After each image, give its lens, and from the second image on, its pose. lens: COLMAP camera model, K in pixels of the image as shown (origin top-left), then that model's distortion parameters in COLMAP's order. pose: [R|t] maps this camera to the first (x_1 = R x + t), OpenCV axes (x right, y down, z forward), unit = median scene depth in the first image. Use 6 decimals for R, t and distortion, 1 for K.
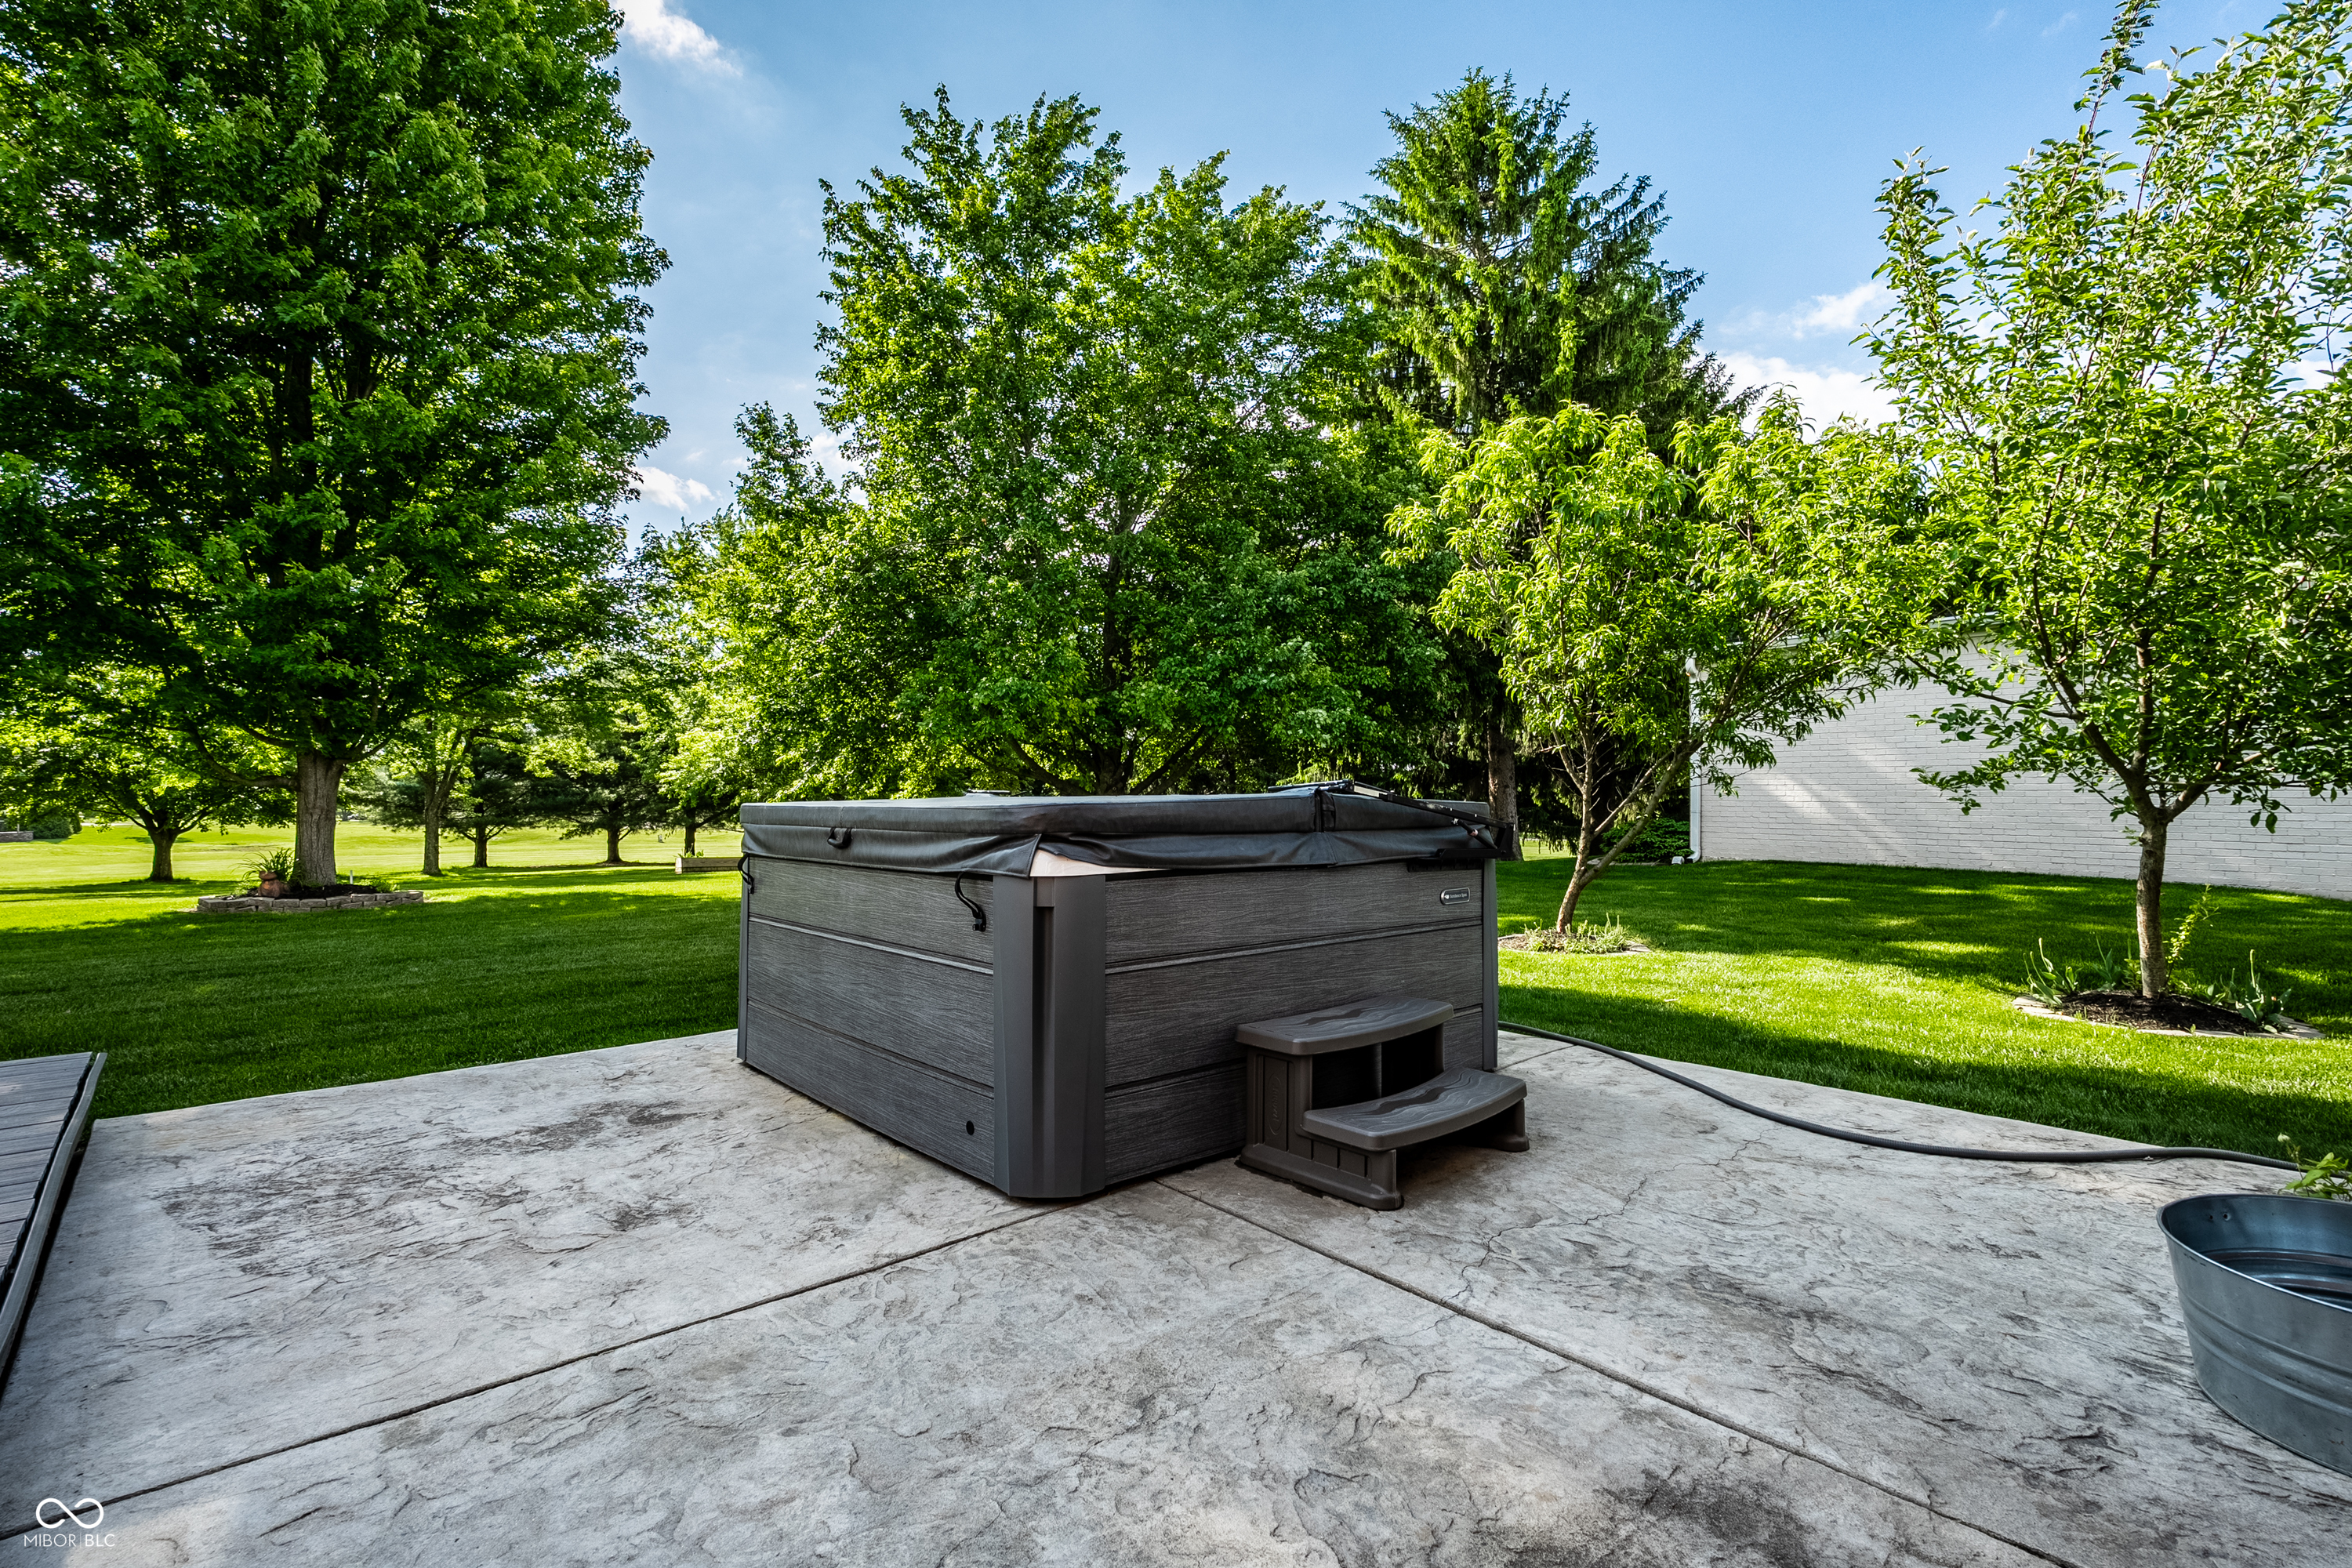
lens RADIAL K [[1044.0, 0, 1176.0], [0, 1044.0, 784.0], [0, 0, 1]] dist [0.008949, -0.000009]
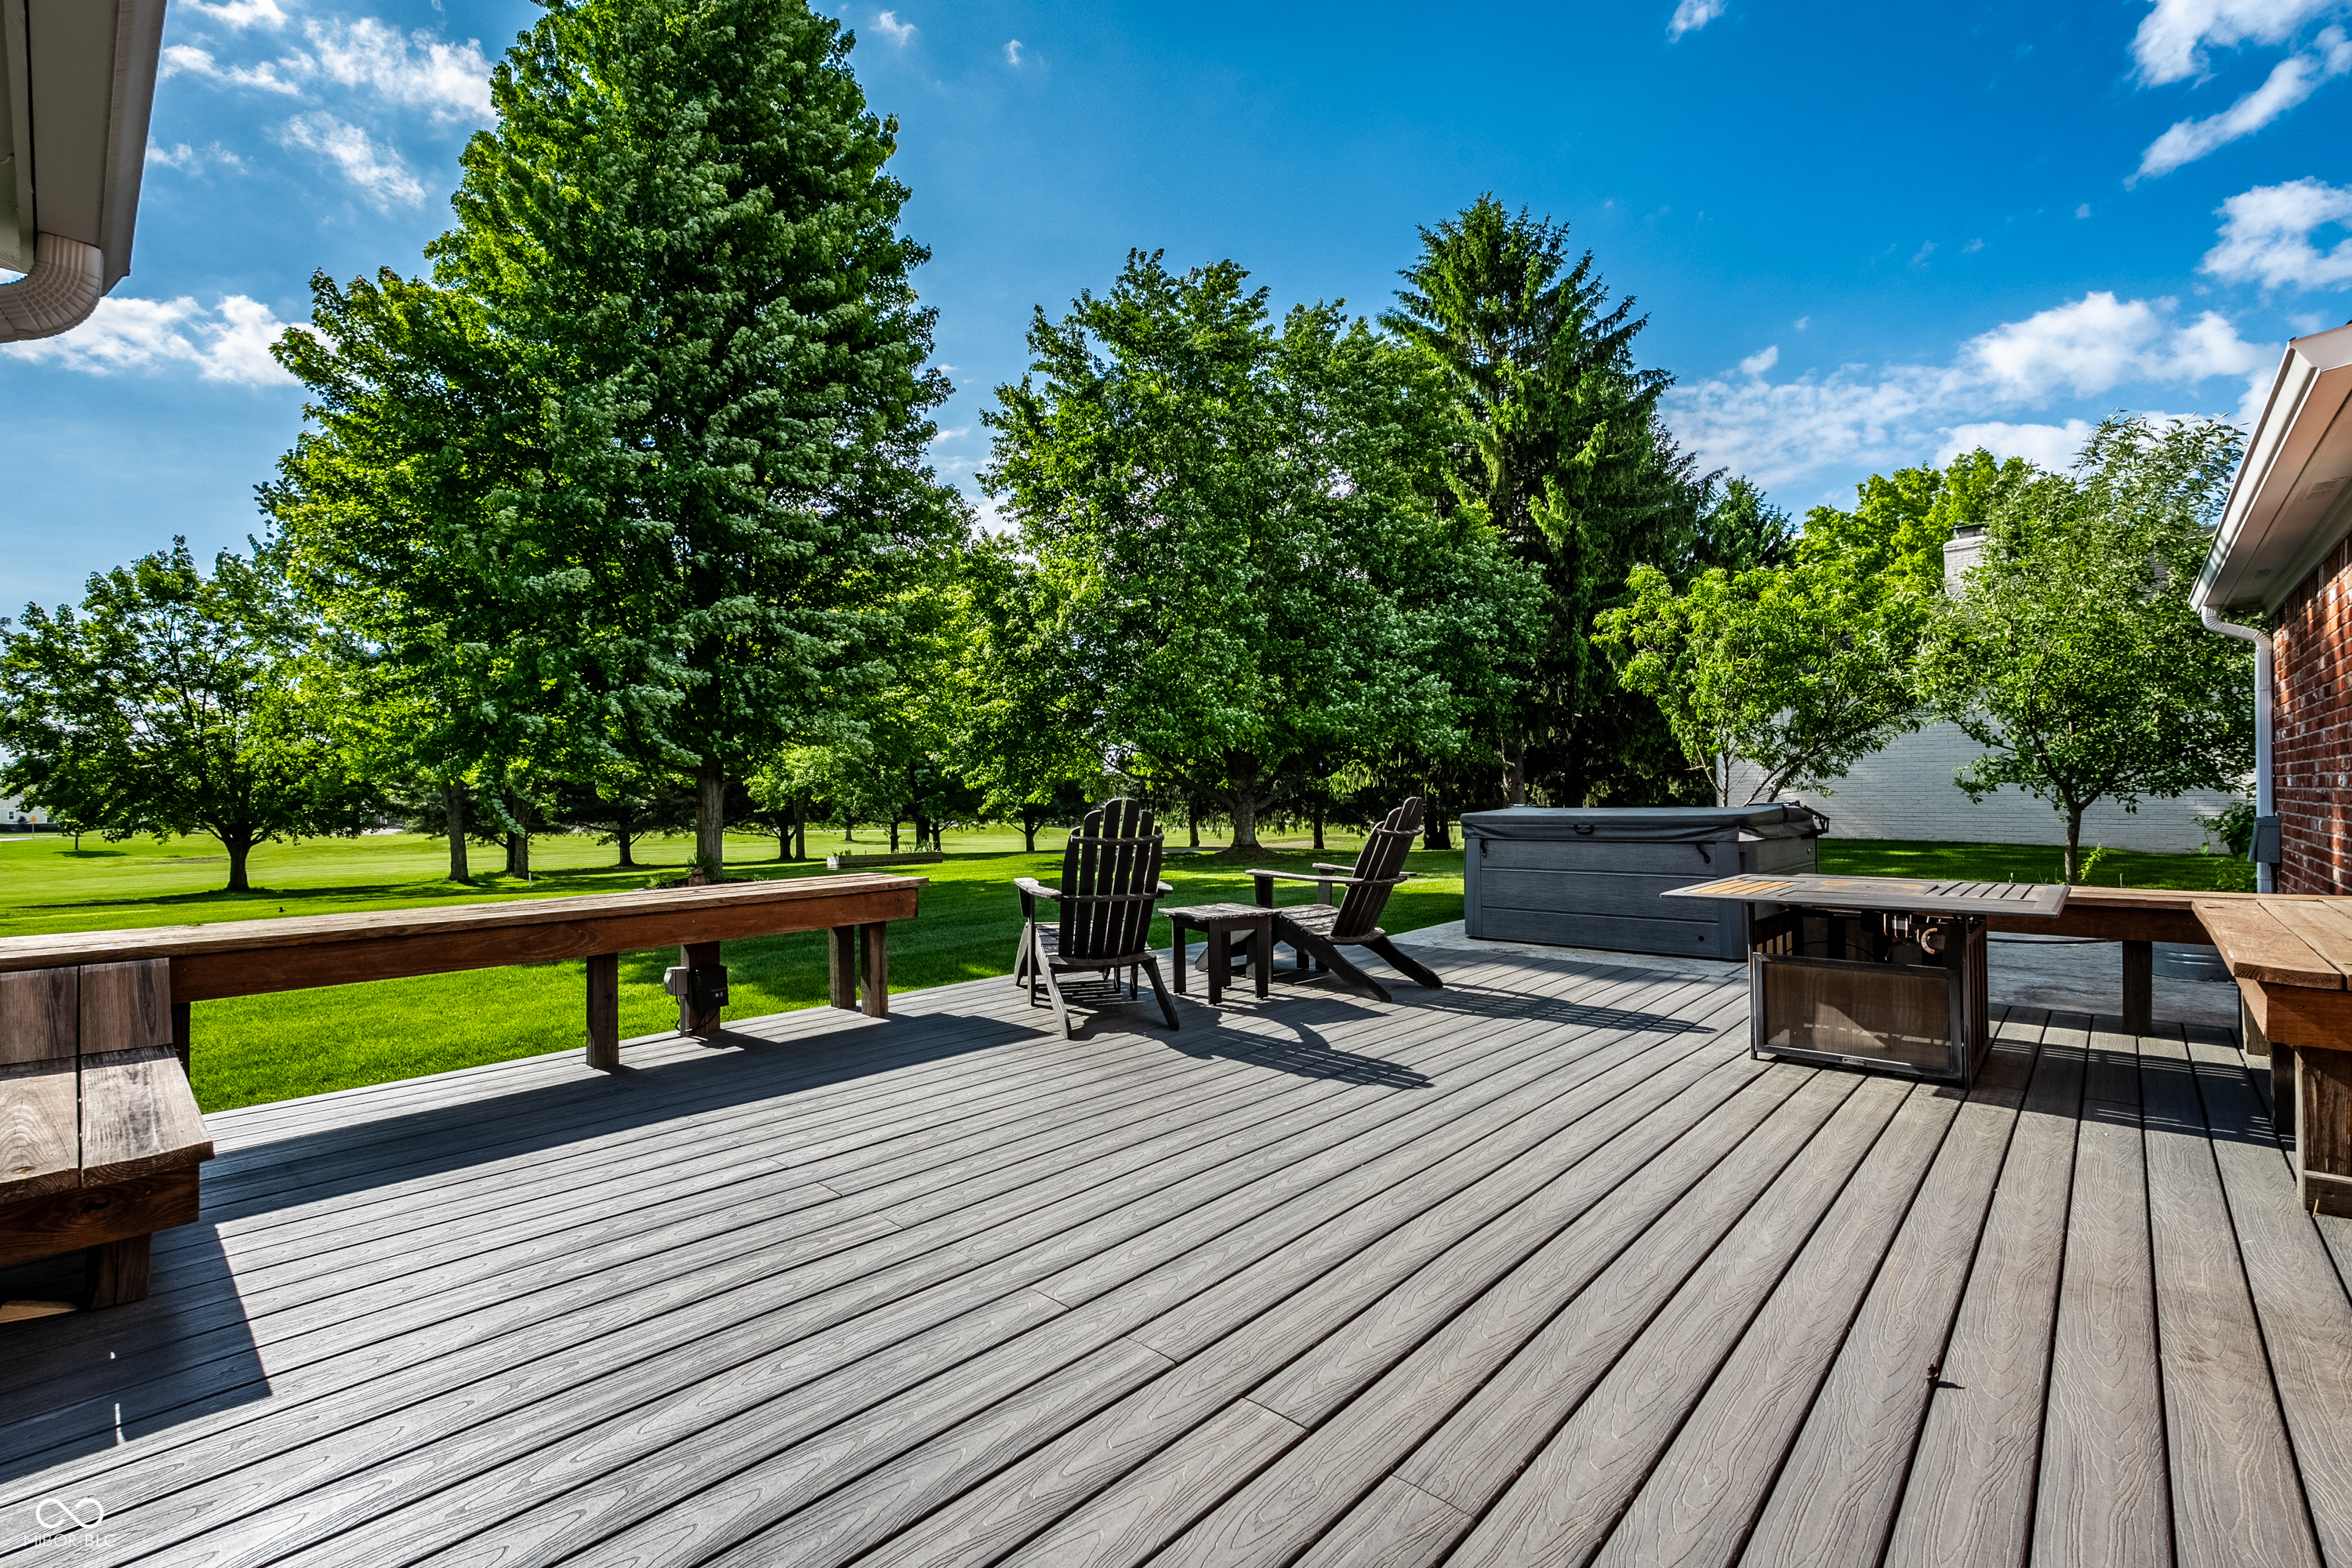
lens RADIAL K [[1056.7, 0, 1171.2], [0, 1056.7, 771.5], [0, 0, 1]] dist [0.003994, -0.000131]
pose [[0.993862, -0.012627, 0.109900, -0.241963], [0.013064, 0.999909, -0.003262, -0.012907], [-0.109849, 0.004678, 0.993937, -0.195628]]
